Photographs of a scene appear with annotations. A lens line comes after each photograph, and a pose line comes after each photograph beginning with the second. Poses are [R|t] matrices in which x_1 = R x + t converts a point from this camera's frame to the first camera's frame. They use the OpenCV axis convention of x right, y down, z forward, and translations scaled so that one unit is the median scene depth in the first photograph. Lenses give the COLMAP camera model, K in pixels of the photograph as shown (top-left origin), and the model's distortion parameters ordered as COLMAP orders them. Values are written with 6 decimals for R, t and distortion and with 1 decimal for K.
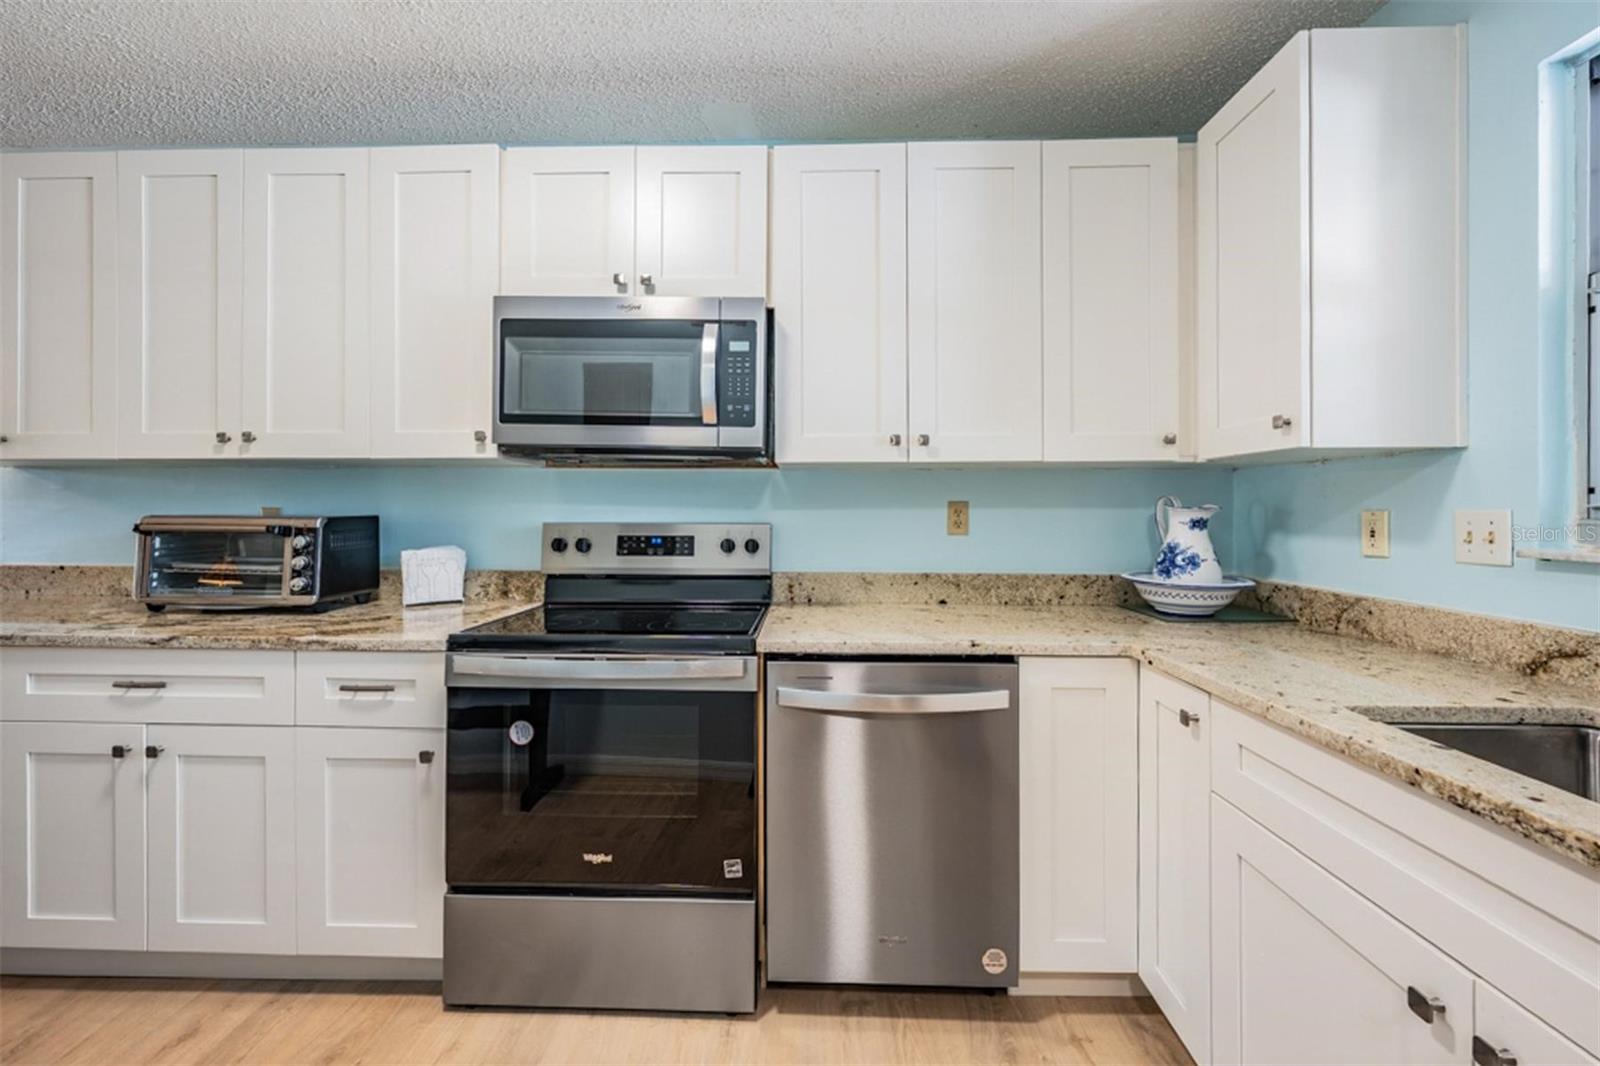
lens RADIAL K [[650.1, 0, 797.7], [0, 650.1, 509.2], [0, 0, 1]] dist [-0.005034, -0.000453]
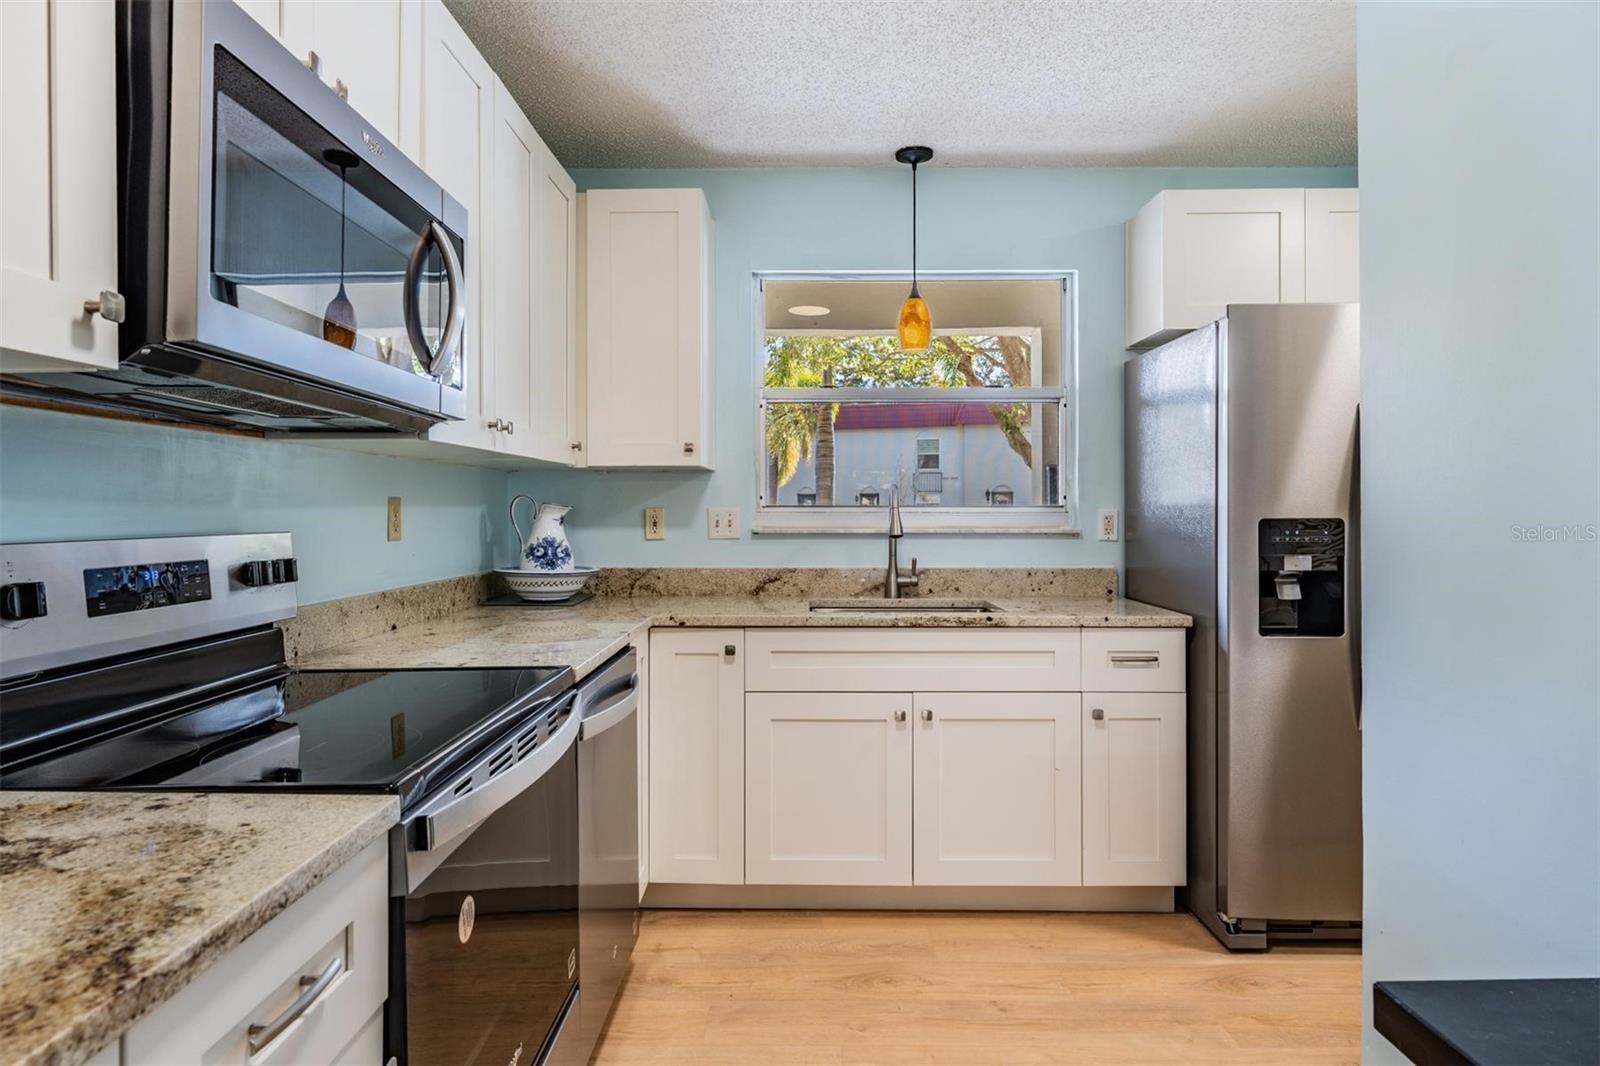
lens RADIAL K [[906.8, 0, 799.7], [0, 906.8, 518.6], [0, 0, 1]] dist [-0.000649, 0.000206]
pose [[-0.026534, -0.012735, 0.999567, -1.116379], [0.002324, 0.999915, 0.012801, -0.000402], [-0.999645, 0.002663, -0.026502, 0.687506]]
